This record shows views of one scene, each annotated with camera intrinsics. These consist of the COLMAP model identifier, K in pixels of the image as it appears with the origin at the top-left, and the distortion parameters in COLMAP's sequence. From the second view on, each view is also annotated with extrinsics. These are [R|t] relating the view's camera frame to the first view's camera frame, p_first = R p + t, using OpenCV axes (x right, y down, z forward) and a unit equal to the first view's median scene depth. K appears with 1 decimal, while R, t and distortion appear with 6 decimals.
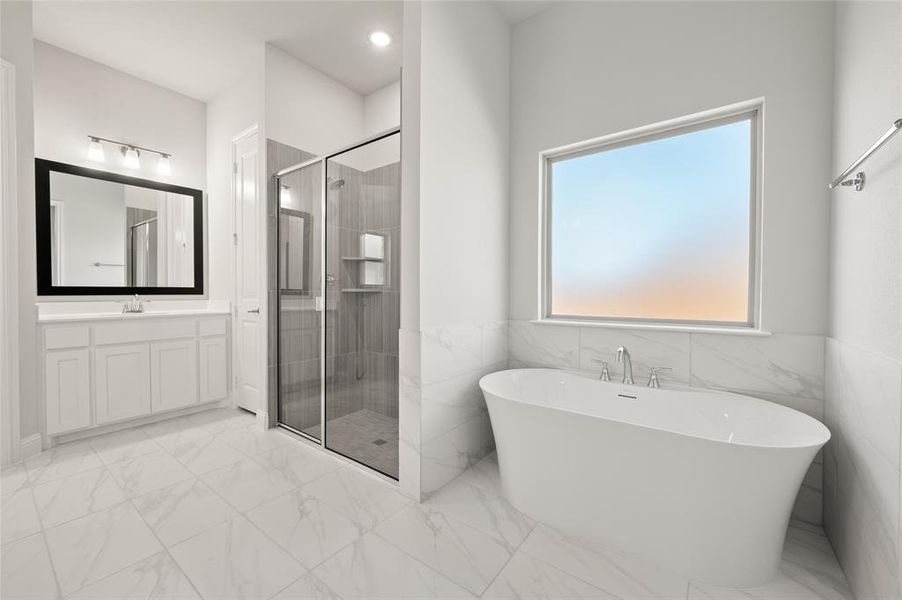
lens RADIAL K [[354.8, 0, 451.5], [0, 354.8, 297.3], [0, 0, 1]] dist [0.000662, -0.000043]
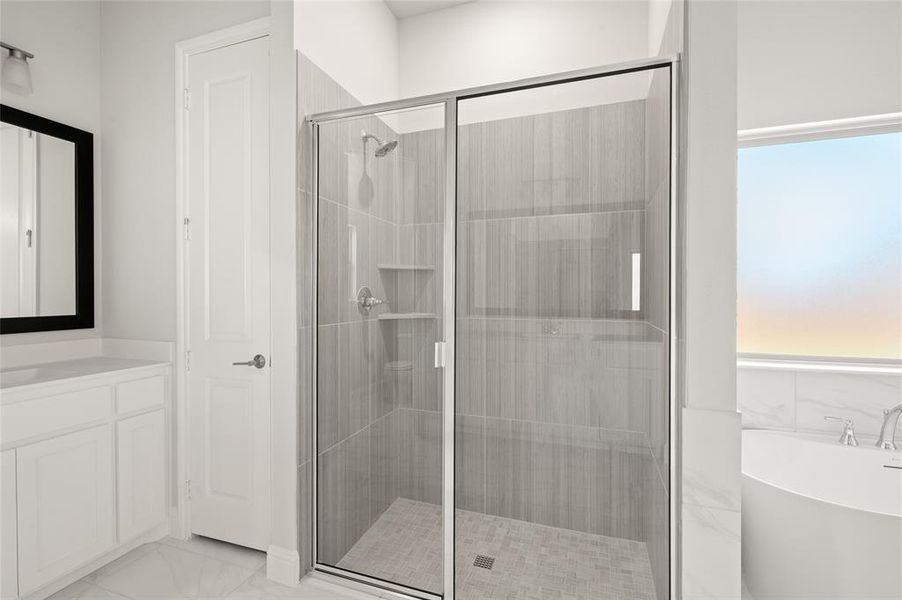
lens RADIAL K [[401.1, 0, 446.7], [0, 401.1, 296.2], [0, 0, 1]] dist [0.001519, 0.000163]
pose [[0.954497, -0.004954, 0.298179, -0.461919], [0.007106, 0.999956, -0.006132, -0.058660], [-0.298136, 0.007972, 0.954490, 0.325506]]
